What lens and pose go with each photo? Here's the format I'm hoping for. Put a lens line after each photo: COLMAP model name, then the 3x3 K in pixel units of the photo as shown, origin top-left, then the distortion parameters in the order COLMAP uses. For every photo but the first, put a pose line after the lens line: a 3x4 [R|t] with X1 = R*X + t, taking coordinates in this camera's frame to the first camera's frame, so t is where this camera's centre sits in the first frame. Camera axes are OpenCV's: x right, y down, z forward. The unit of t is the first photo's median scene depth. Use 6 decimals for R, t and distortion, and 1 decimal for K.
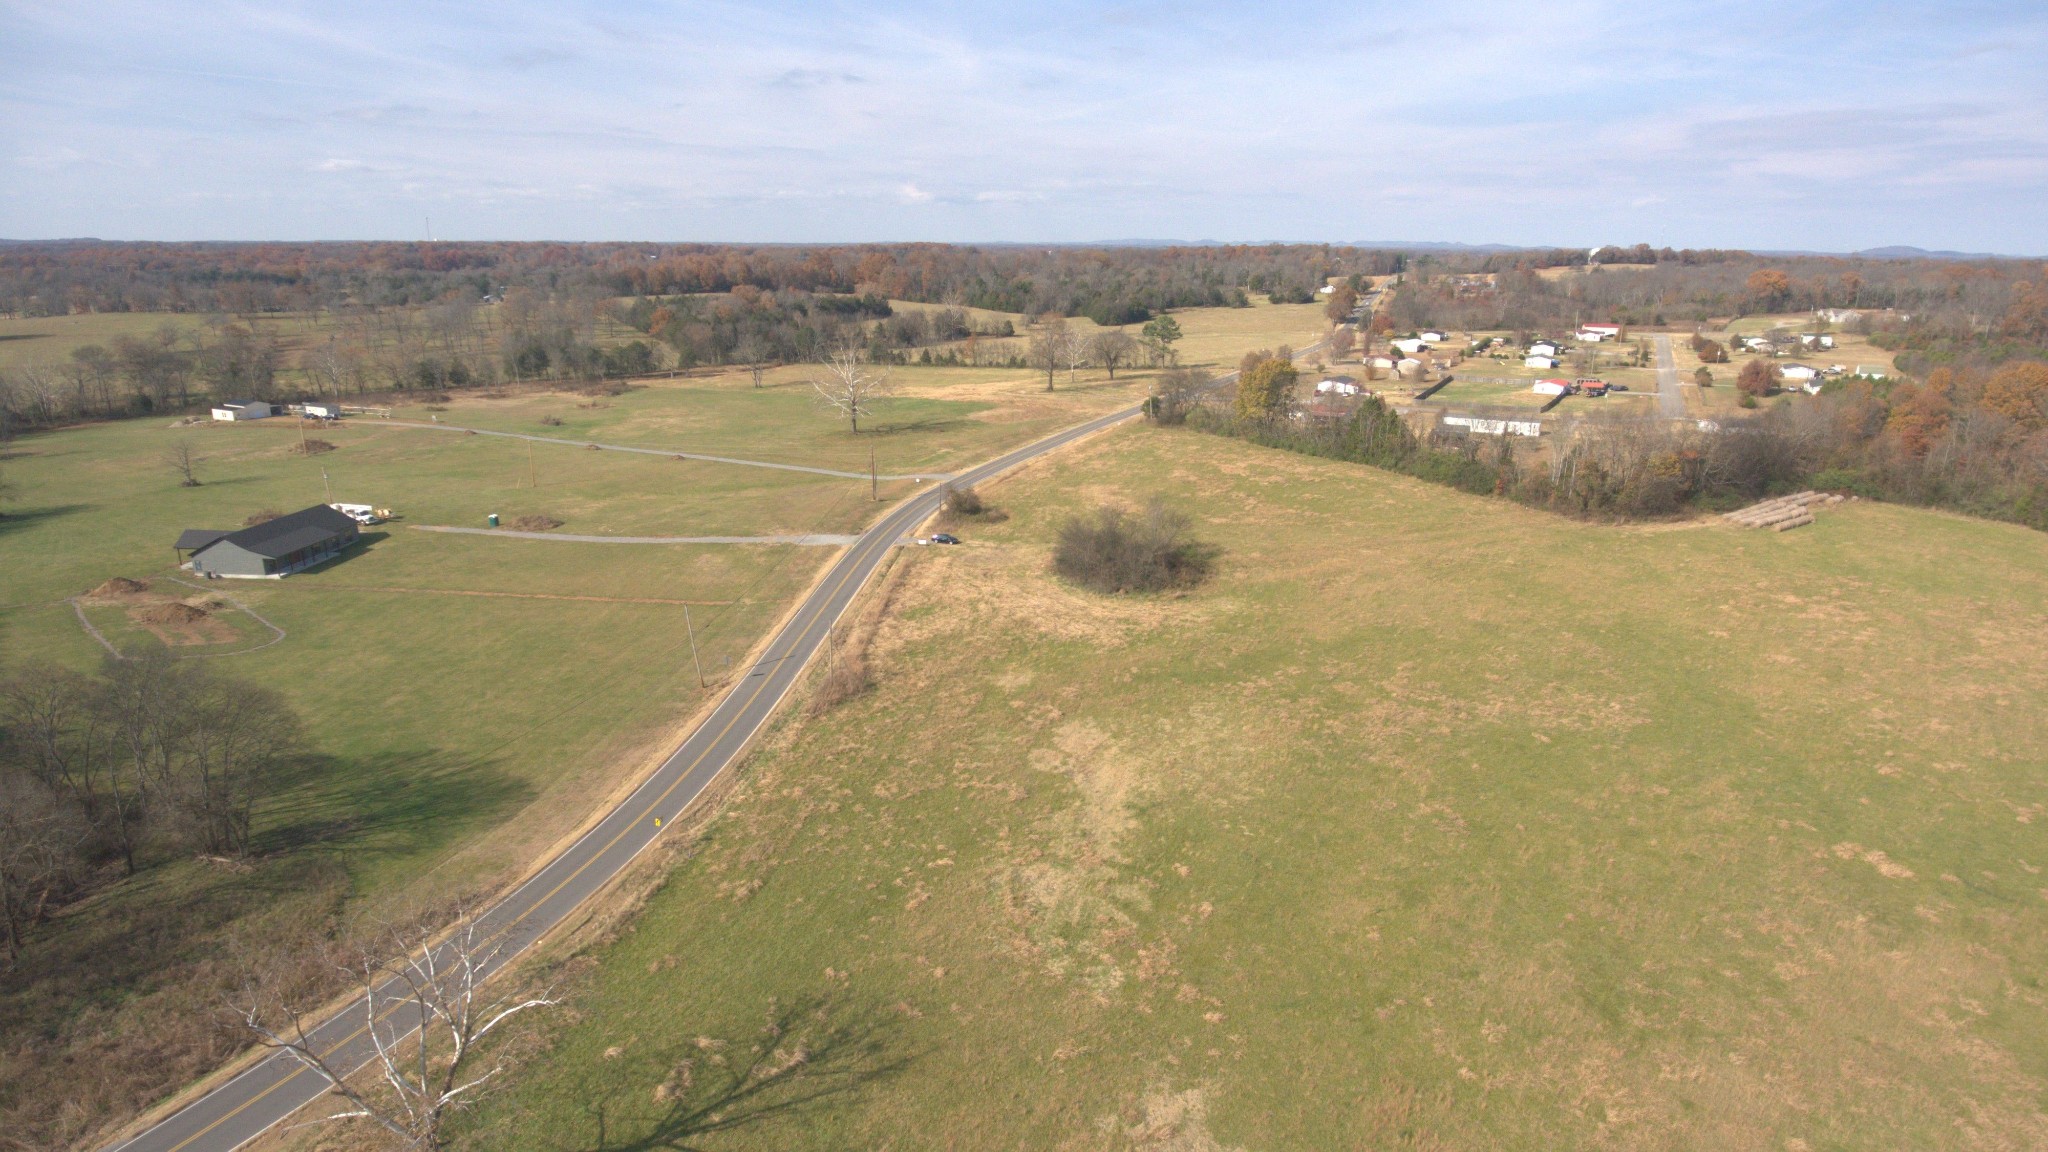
lens RADIAL K [[1200.3, 0, 1047.3], [0, 1200.3, 586.1], [0, 0, 1]] dist [-0.023979, 0.002458]
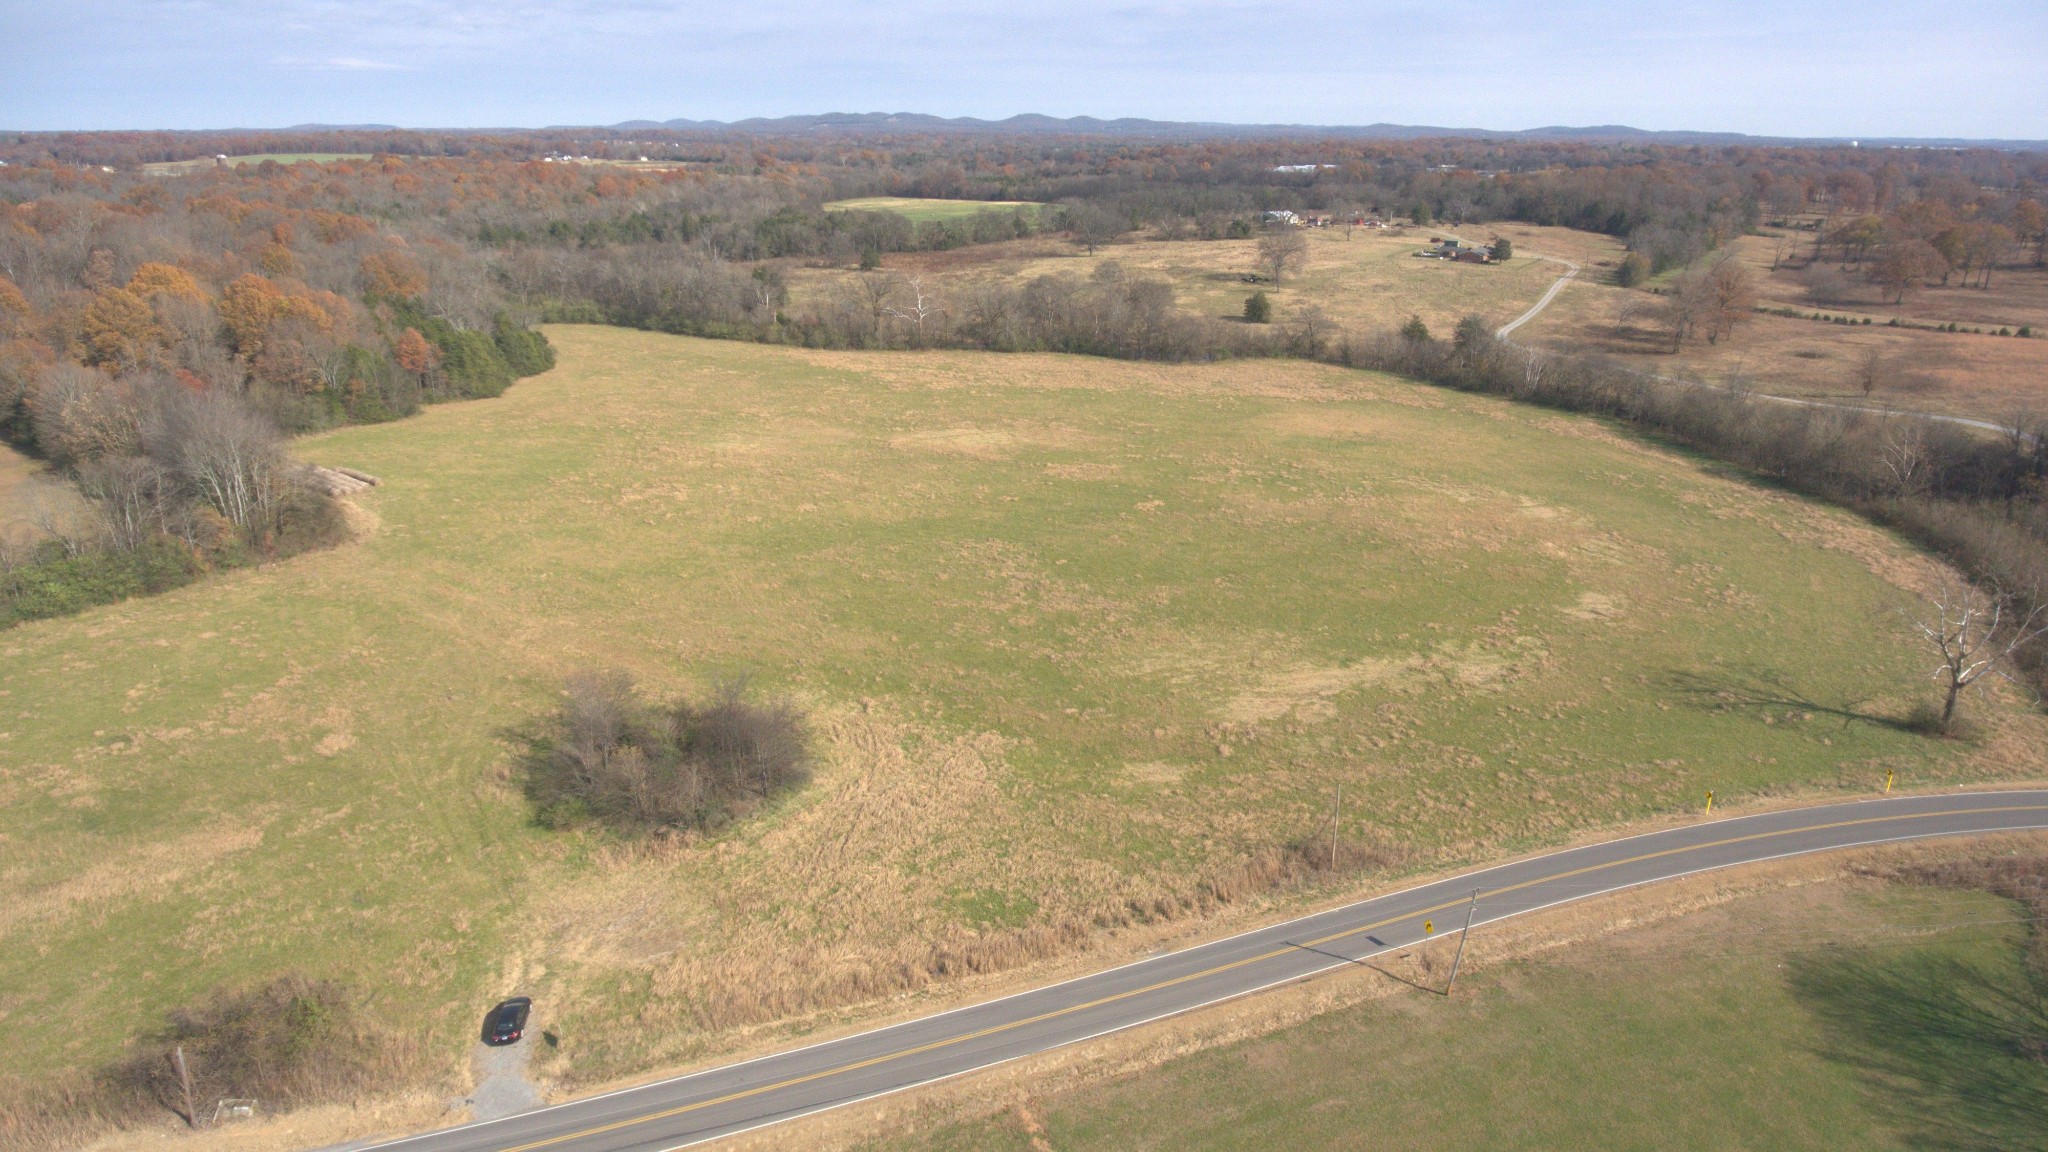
lens RADIAL K [[1200.3, 0, 1047.3], [0, 1200.3, 586.1], [0, 0, 1]] dist [-0.023979, 0.002458]
pose [[-0.452674, -0.330426, 0.828194, -0.459234], [0.234611, 0.851943, 0.468135, -0.314511], [-0.860258, 0.406216, -0.308131, 0.924713]]
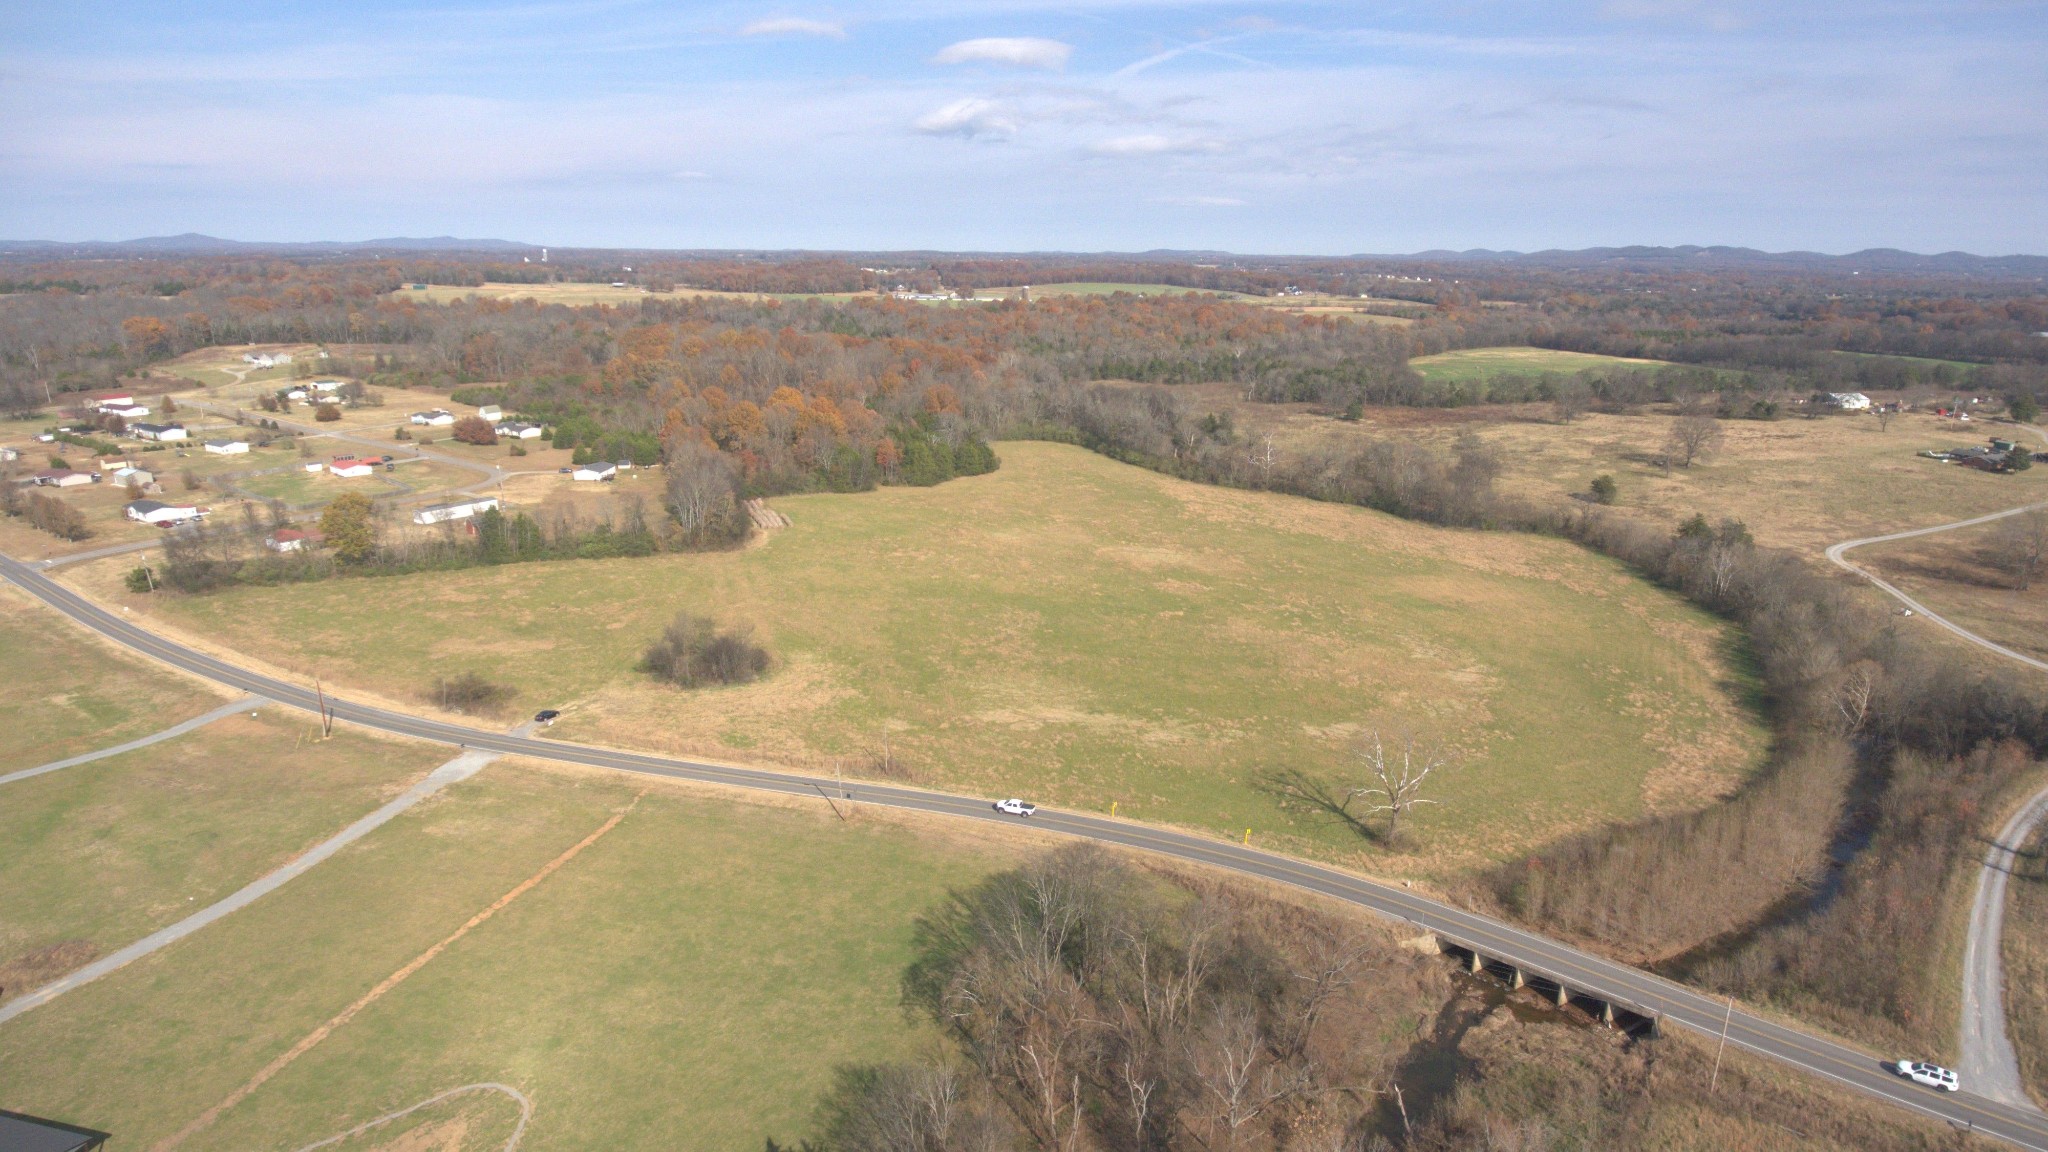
lens RADIAL K [[1196.3, 0, 1049.7], [0, 1196.3, 595.6], [0, 0, 1]] dist [-0.023794, 0.002537]
pose [[0.151474, -0.283410, 0.946961, -0.991189], [0.263202, 0.934993, 0.237727, -0.273251], [-0.952775, 0.213232, 0.216221, 0.340410]]
